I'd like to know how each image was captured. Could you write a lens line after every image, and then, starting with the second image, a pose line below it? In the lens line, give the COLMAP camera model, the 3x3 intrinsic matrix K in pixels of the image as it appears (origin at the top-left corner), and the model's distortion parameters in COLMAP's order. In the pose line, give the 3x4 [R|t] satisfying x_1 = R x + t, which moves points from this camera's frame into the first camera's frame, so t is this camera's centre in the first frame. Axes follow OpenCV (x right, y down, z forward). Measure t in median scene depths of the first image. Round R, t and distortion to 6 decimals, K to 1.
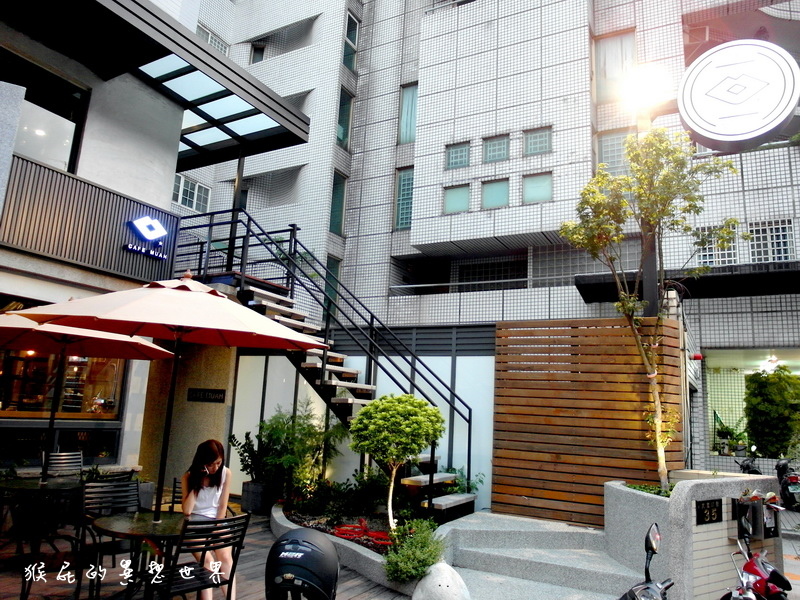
lens RADIAL K [[581.4, 0, 399.7], [0, 581.4, 298.8], [0, 0, 1]] dist [-0.042691, 0.001642]
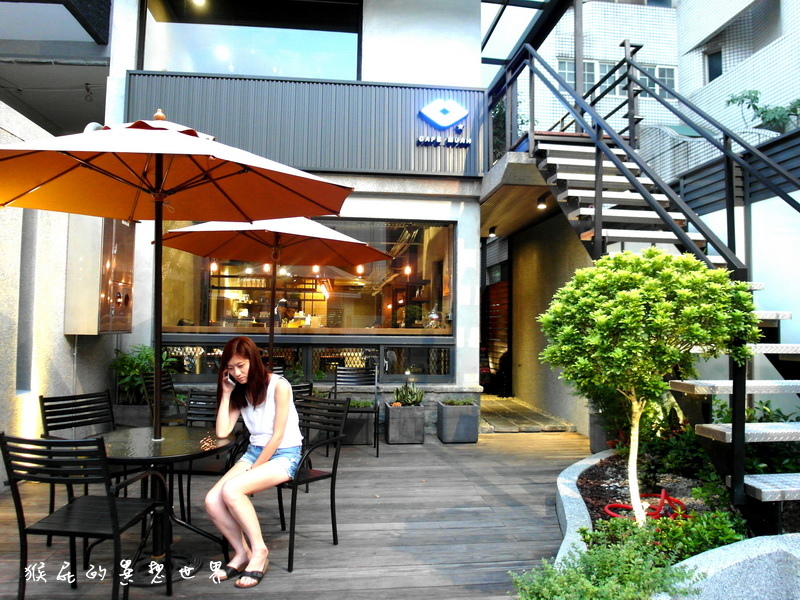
lens RADIAL K [[581.4, 0, 401.4], [0, 581.4, 300.1], [0, 0, 1]] dist [-0.042691, 0.001642]
pose [[0.578919, -0.073510, -0.812065, 0.207027], [0.166671, 0.985568, 0.029604, 0.116797], [0.798169, -0.152486, 0.582816, 0.415733]]
